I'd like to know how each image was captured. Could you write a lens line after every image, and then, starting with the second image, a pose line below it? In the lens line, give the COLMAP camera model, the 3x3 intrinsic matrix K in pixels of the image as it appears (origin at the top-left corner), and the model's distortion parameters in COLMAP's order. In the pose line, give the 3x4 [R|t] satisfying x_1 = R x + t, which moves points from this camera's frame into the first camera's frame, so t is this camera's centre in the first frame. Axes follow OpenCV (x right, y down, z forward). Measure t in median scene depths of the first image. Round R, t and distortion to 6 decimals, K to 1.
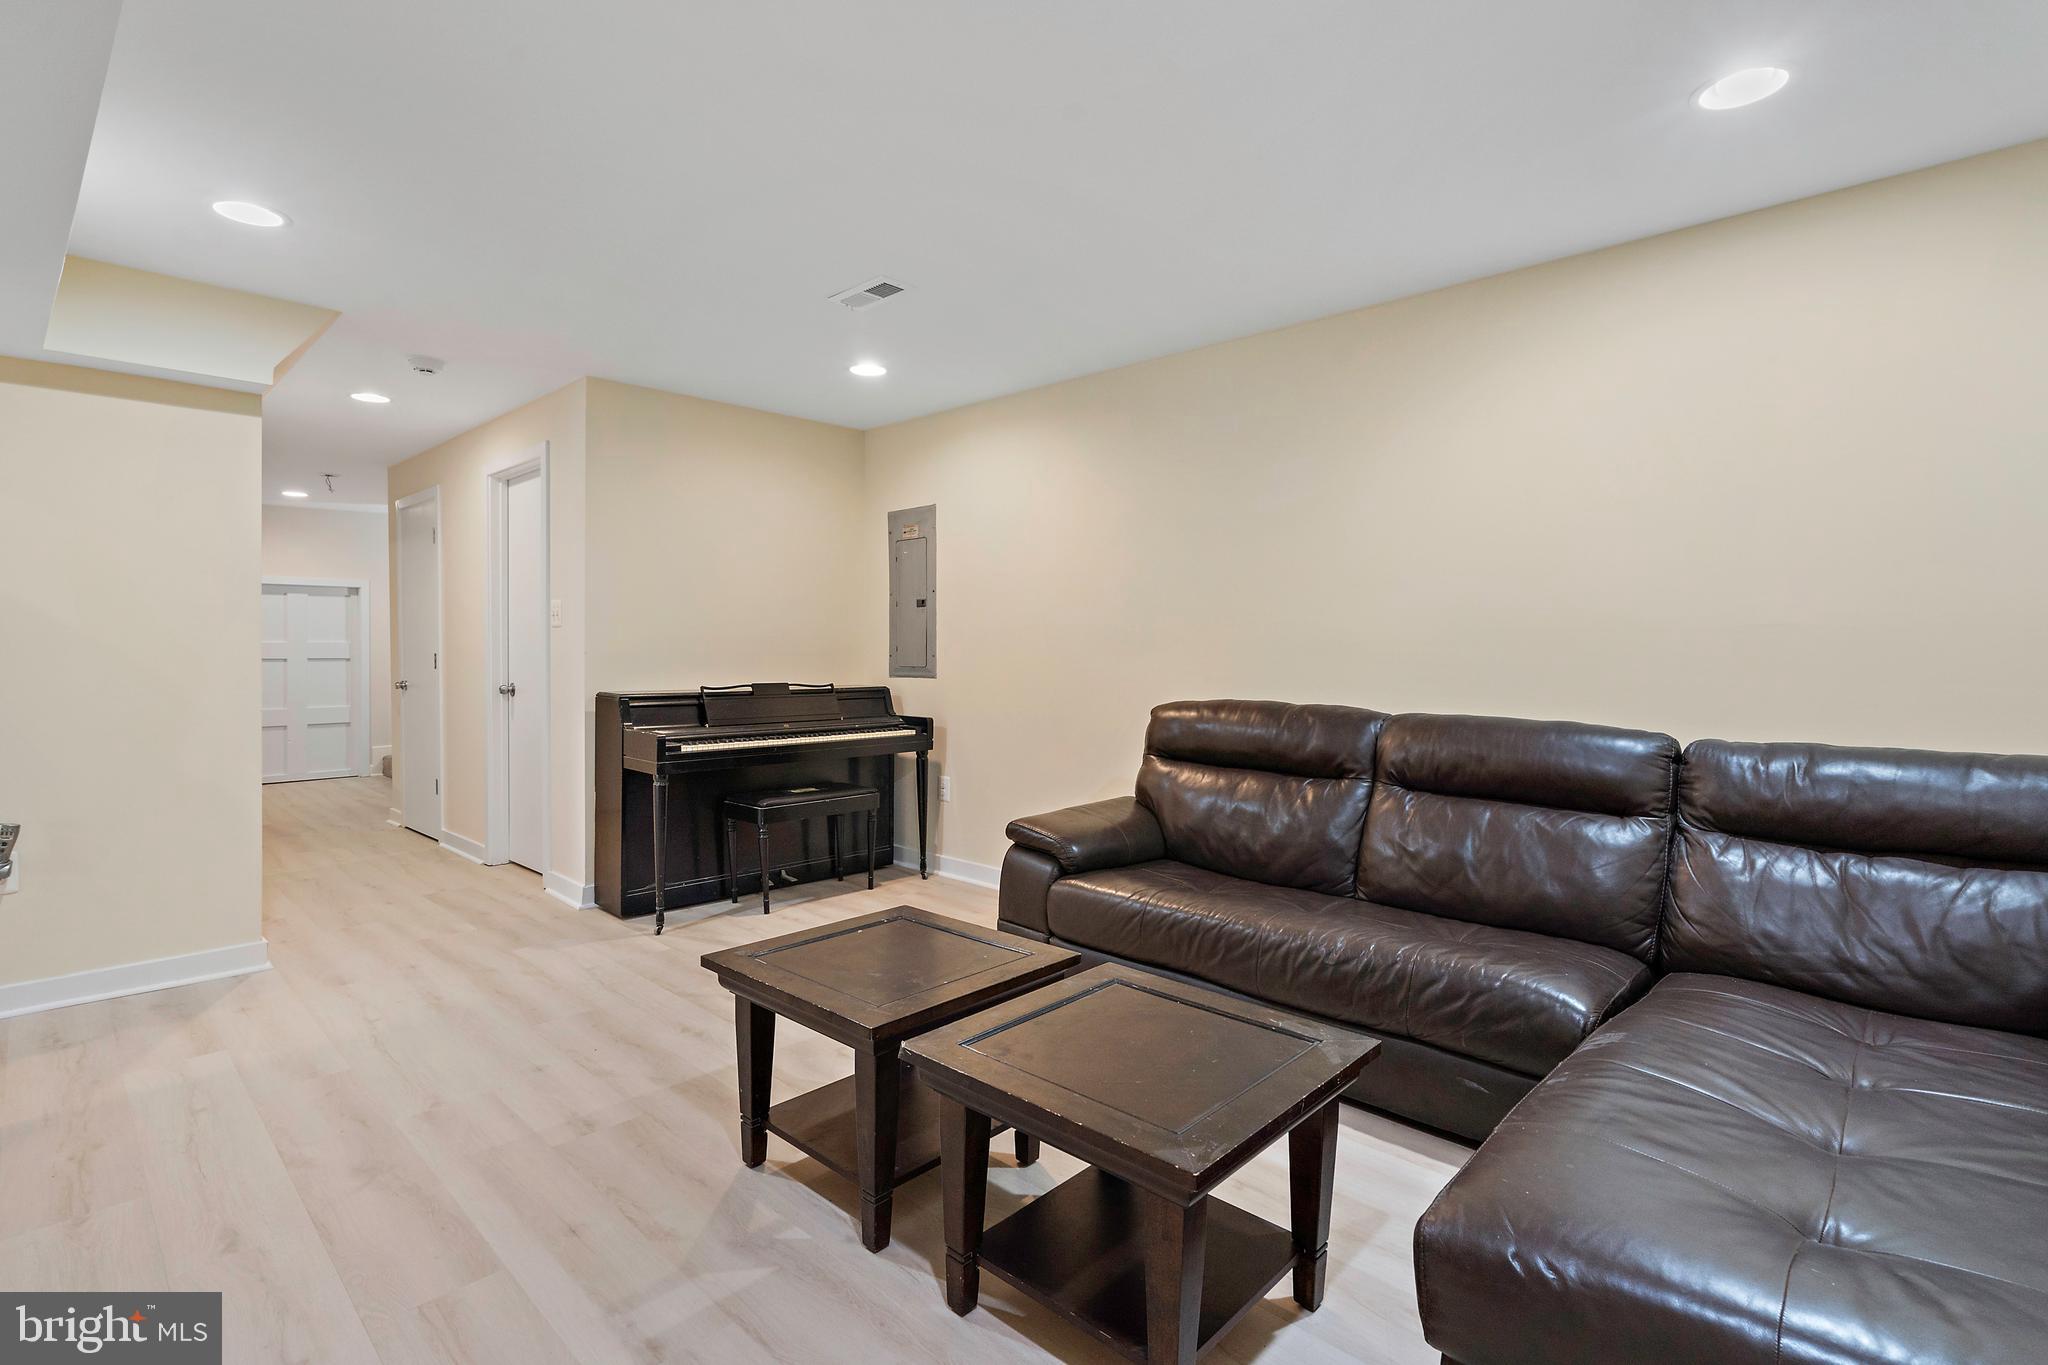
lens RADIAL K [[933.3, 0, 1019.1], [0, 933.3, 675.4], [0, 0, 1]] dist [-0.001548, -0.000488]
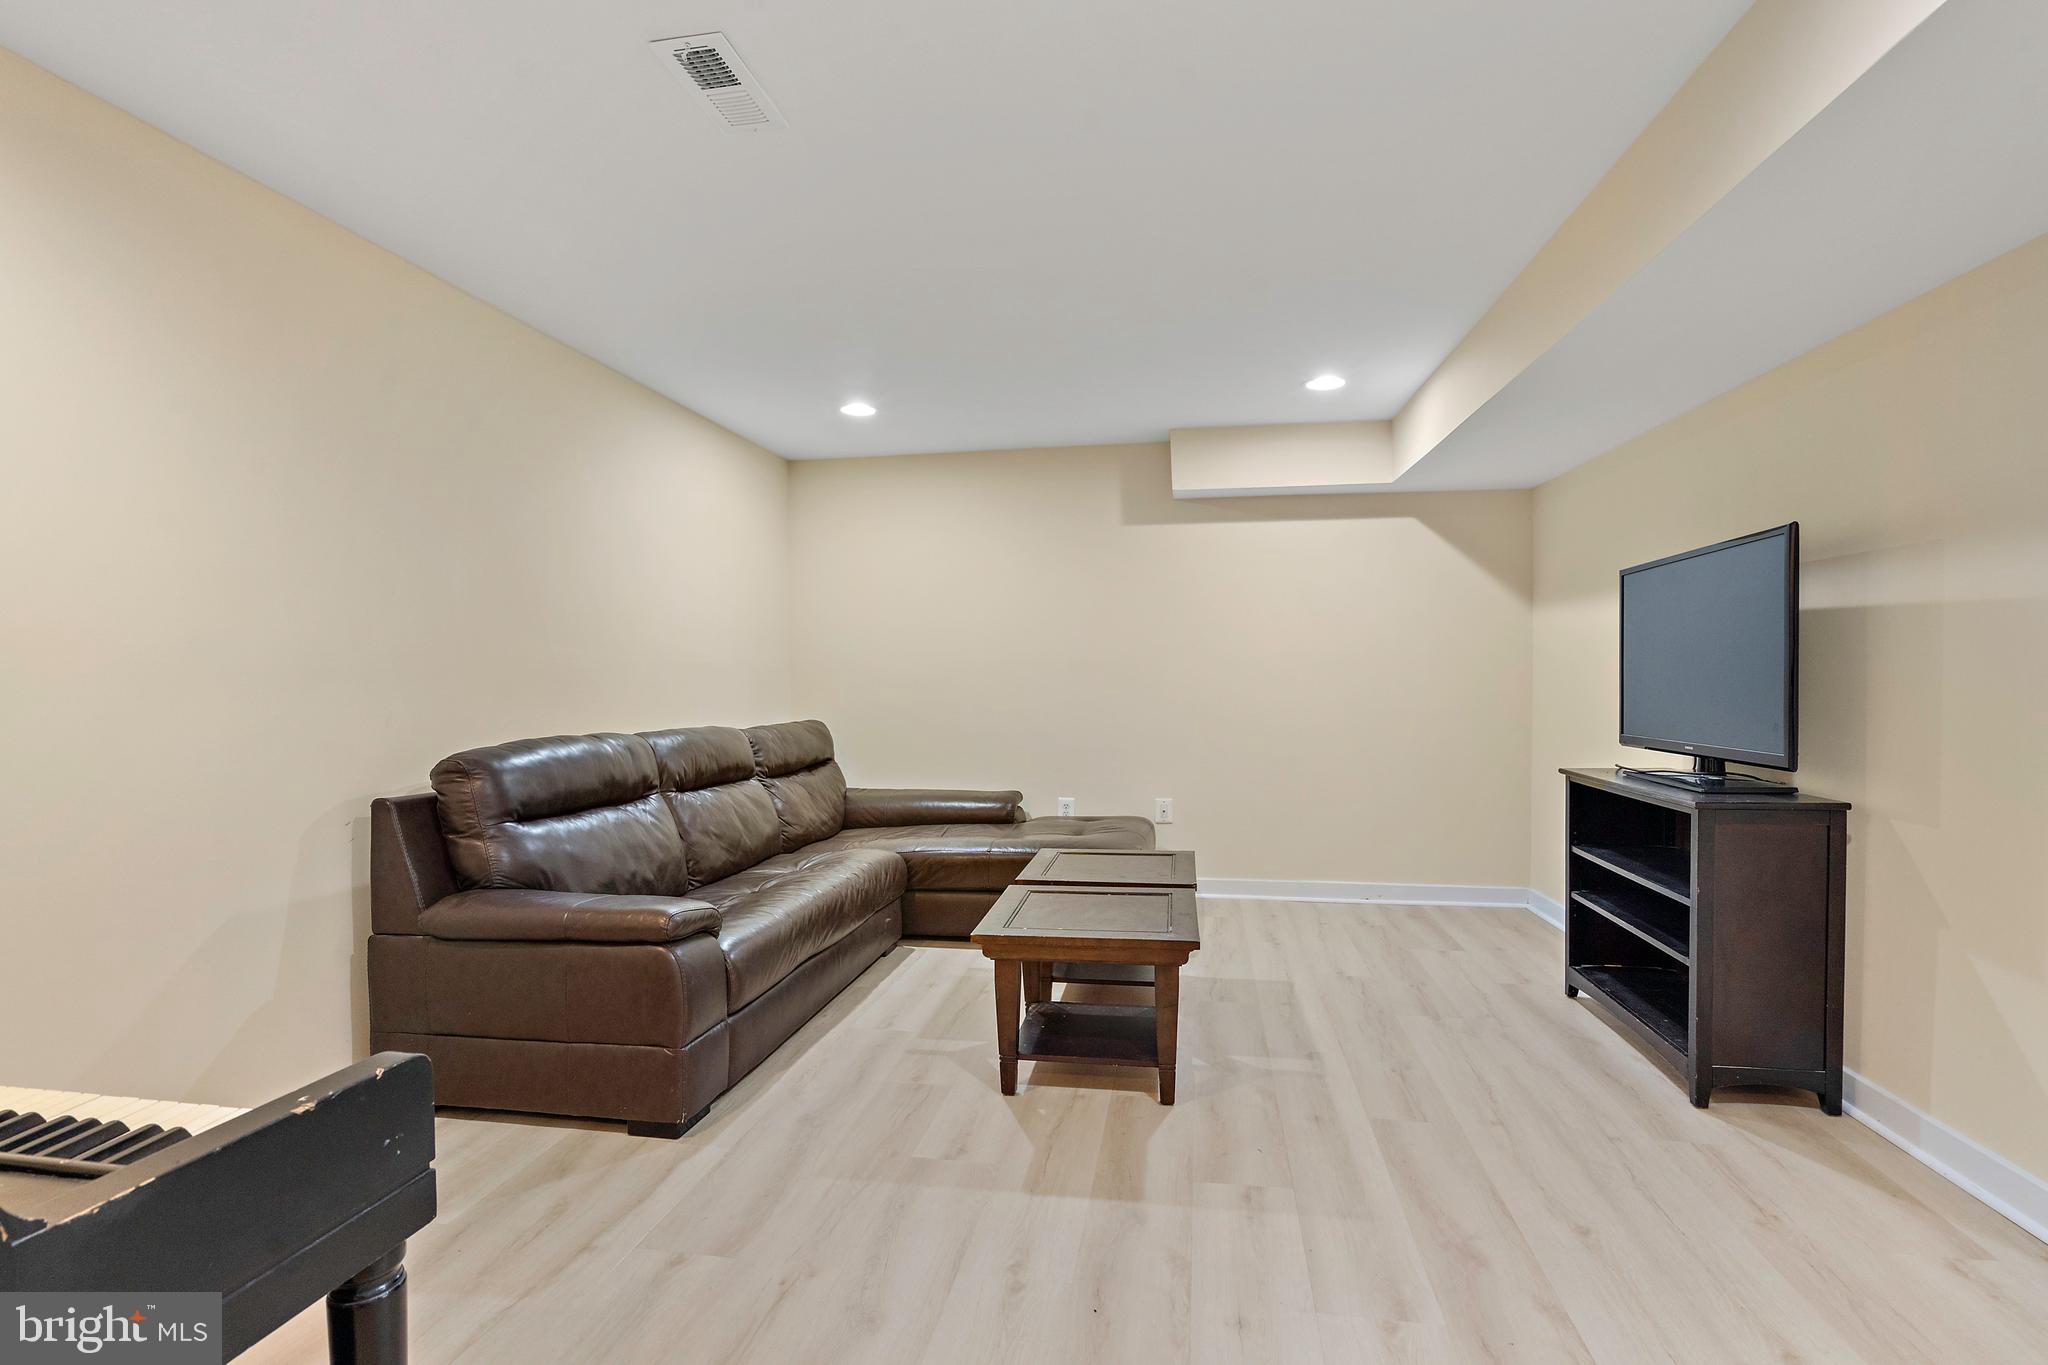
lens RADIAL K [[933.3, 0, 1019.1], [0, 933.3, 675.4], [0, 0, 1]] dist [-0.001548, -0.000488]
pose [[-0.535204, 0.001793, 0.844721, -1.281770], [0.014989, 0.999860, 0.007374, -0.040619], [-0.844590, 0.016608, -0.535156, 1.922355]]
